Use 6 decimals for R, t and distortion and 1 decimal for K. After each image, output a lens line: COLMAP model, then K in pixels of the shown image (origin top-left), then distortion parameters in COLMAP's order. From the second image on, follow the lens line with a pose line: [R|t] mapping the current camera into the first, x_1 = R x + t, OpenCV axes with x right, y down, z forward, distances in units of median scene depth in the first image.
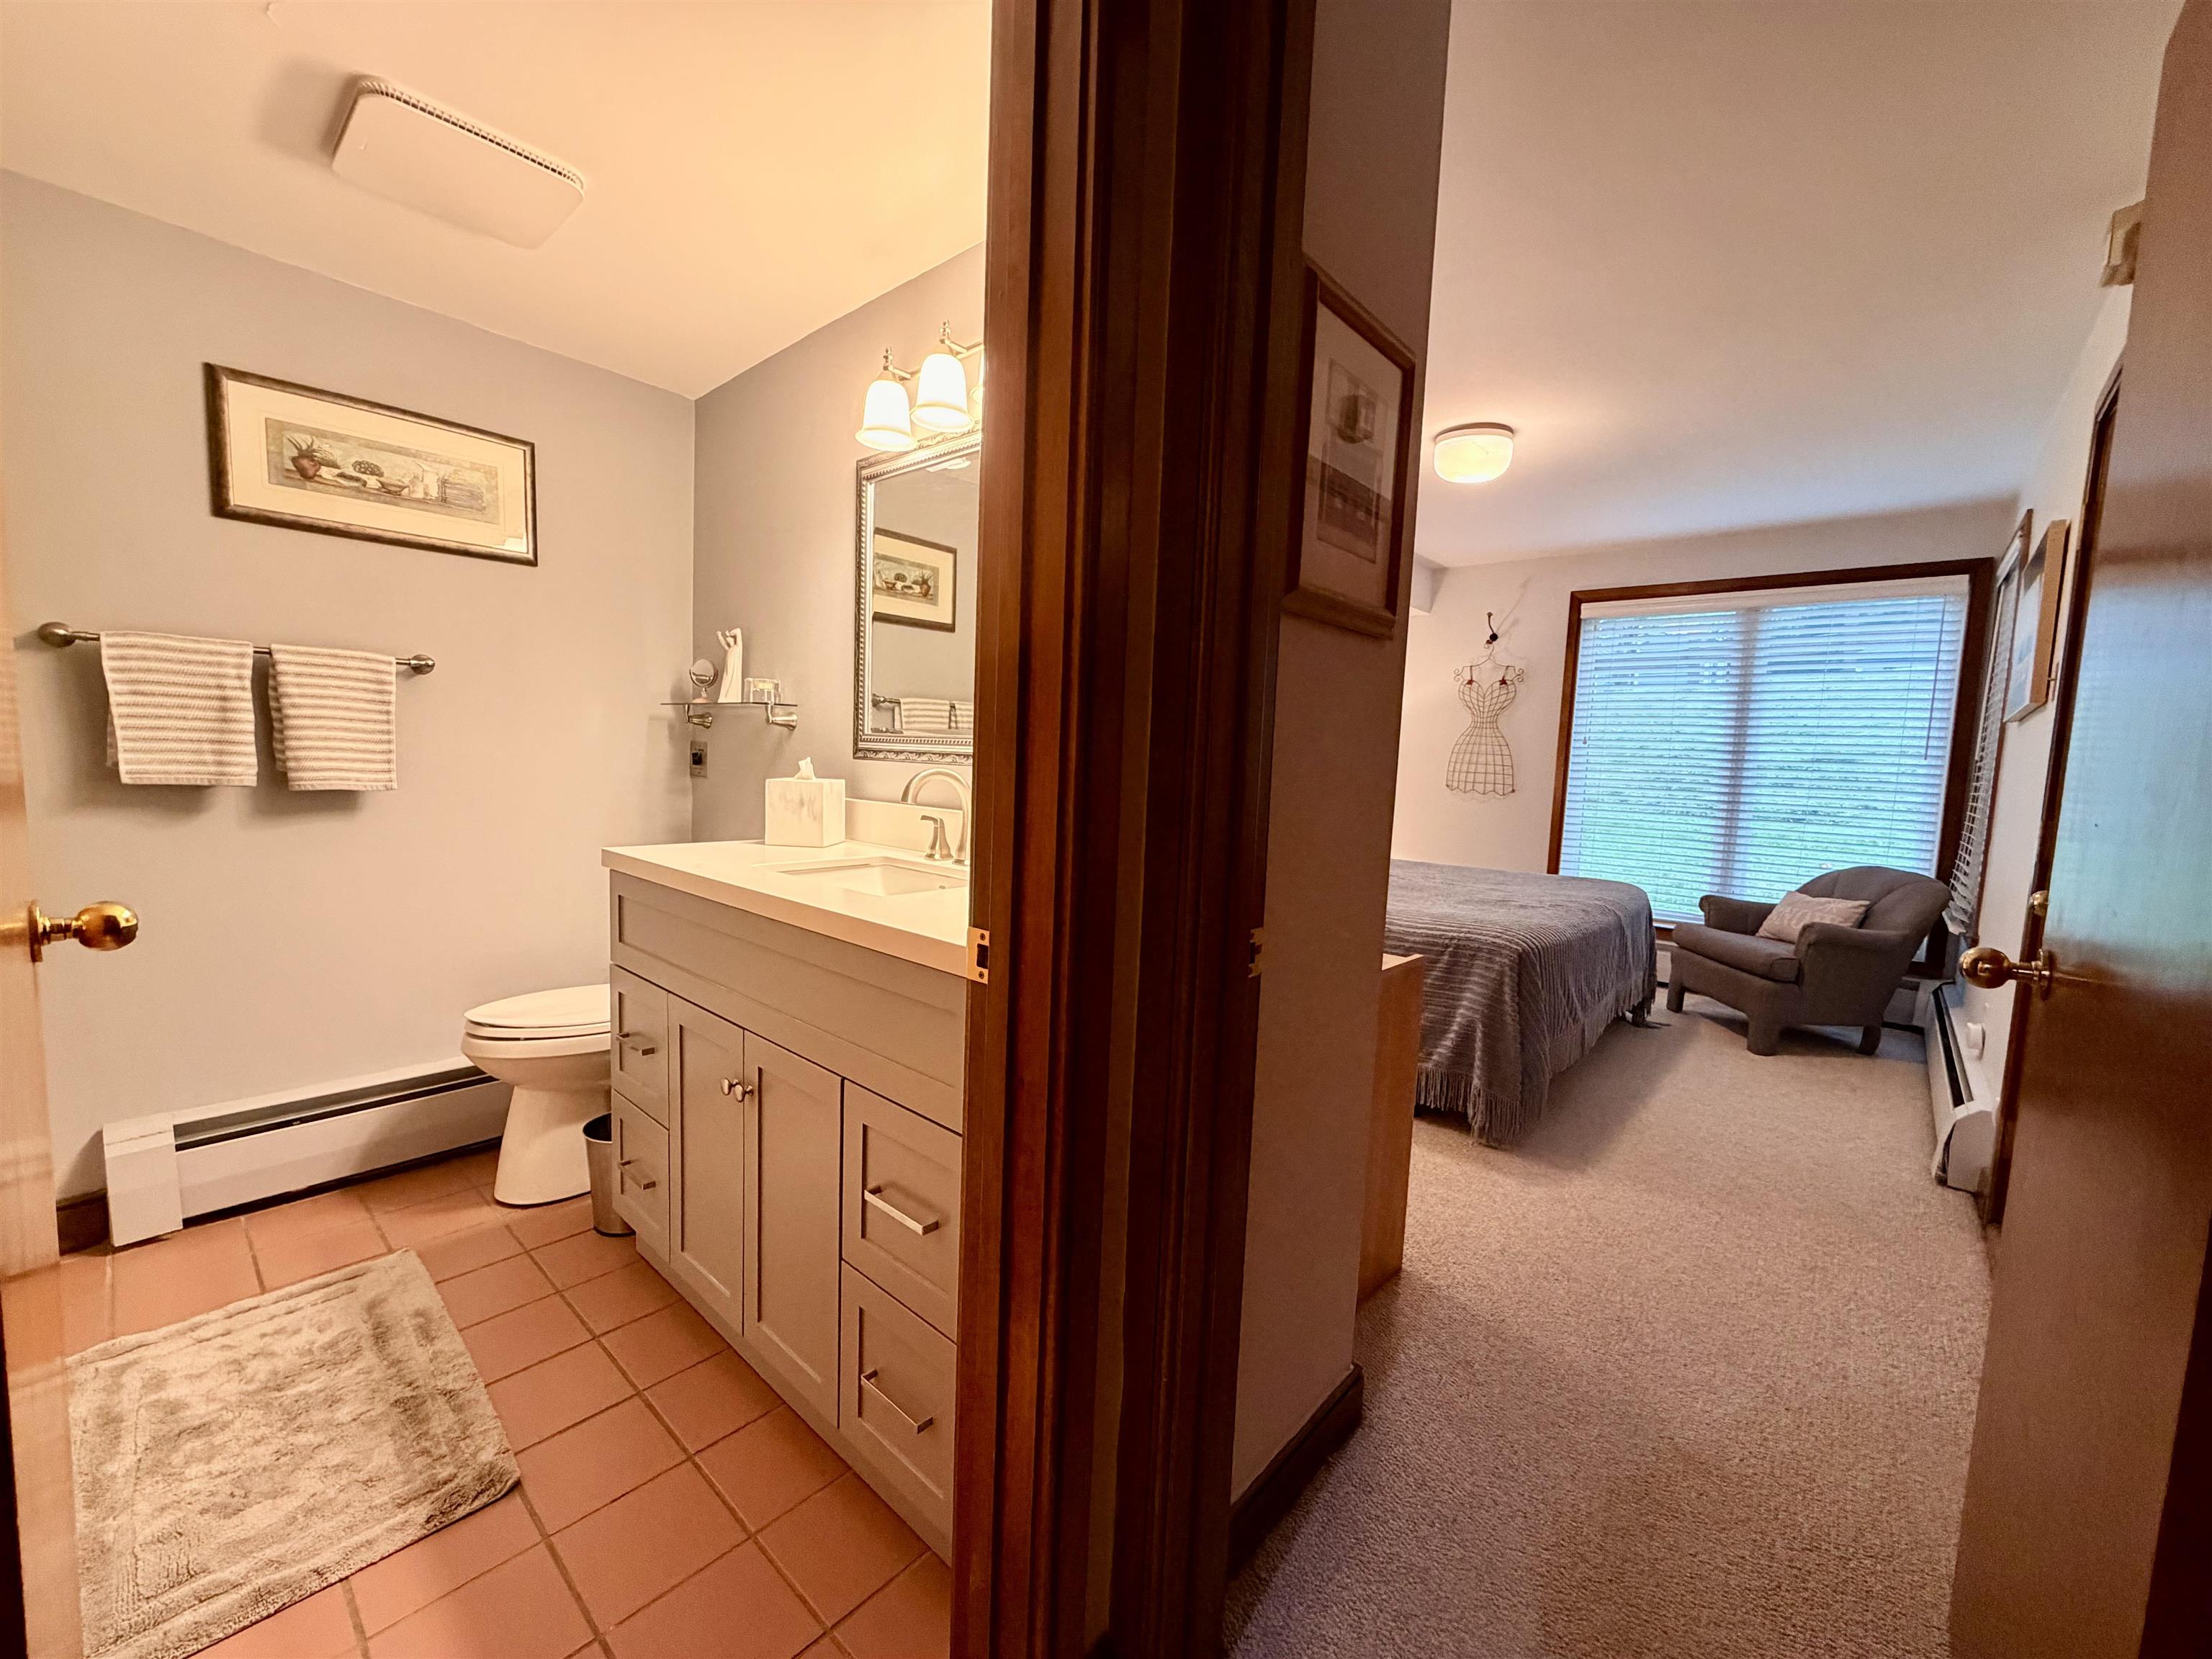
lens RADIAL K [[882.9, 0, 1101.3], [0, 882.9, 831.6], [0, 0, 1]] dist [-0.001691, 0.000494]
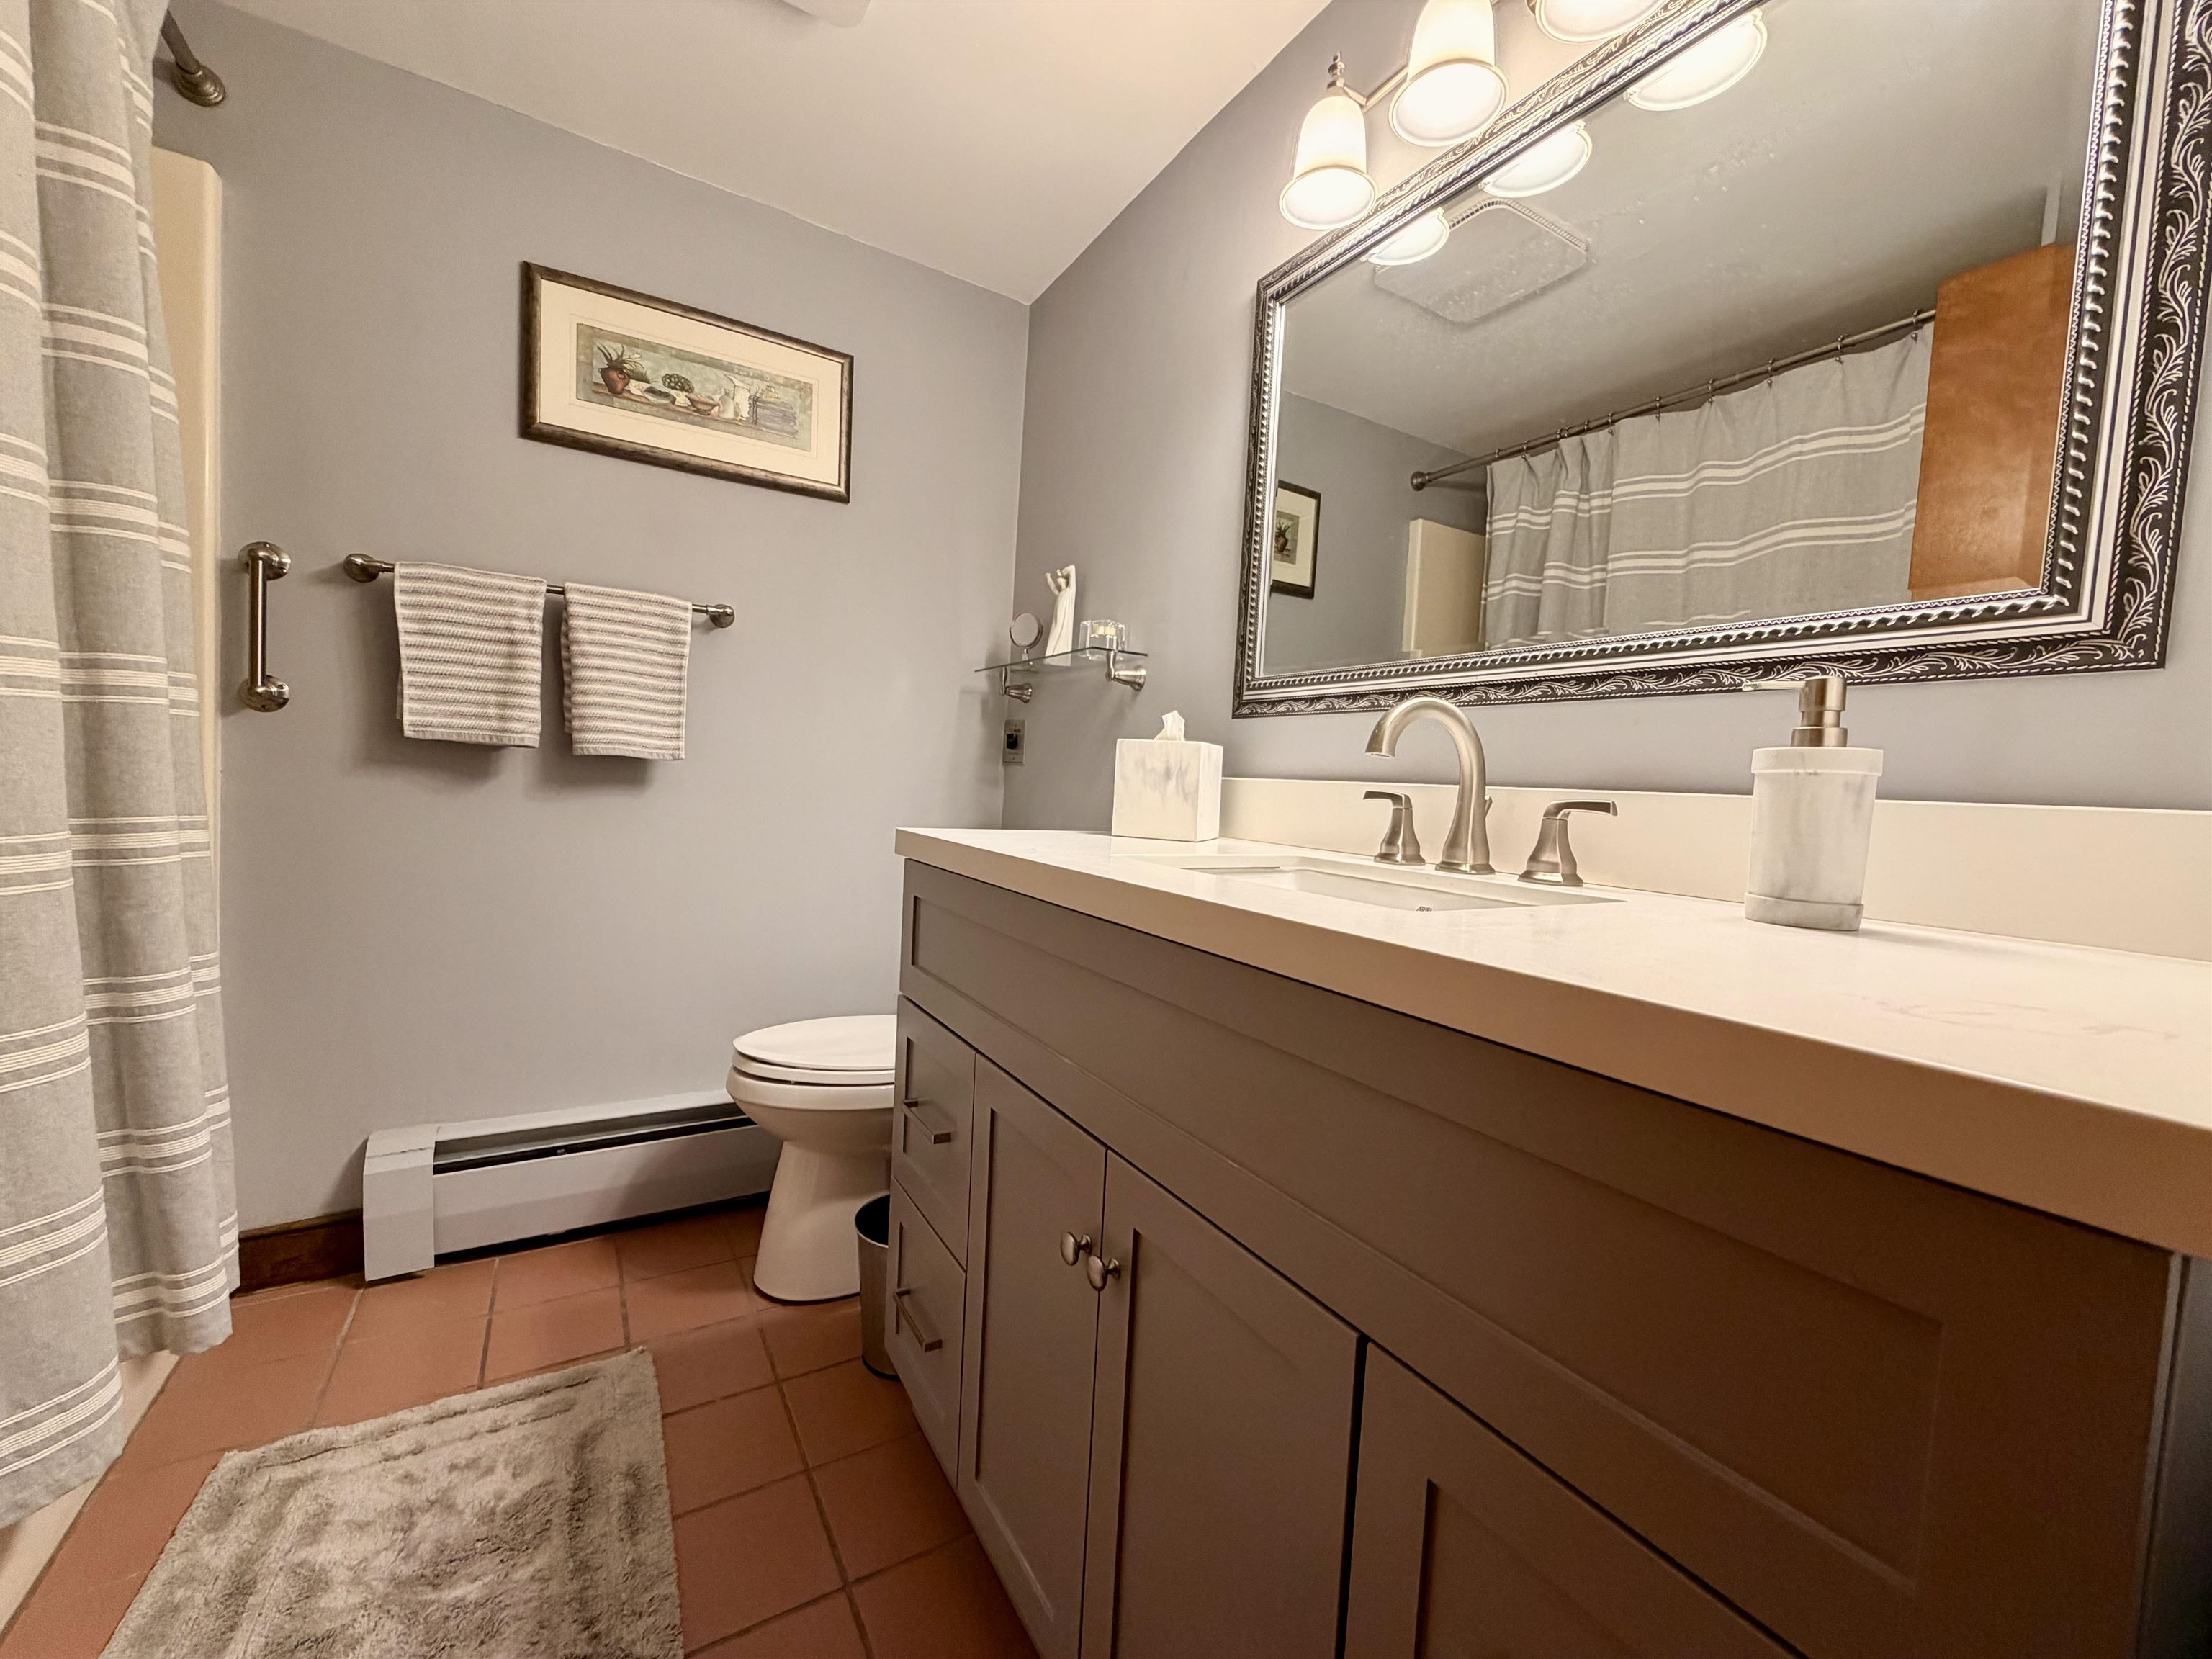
lens RADIAL K [[878.7, 0, 1100.2], [0, 878.7, 831.9], [0, 0, 1]] dist [-0.001545, -0.000043]
pose [[0.954329, 0.028043, -0.297438, -0.190011], [-0.041897, 0.998309, -0.040303, 0.040150], [0.295805, 0.050924, 0.953890, 0.356079]]
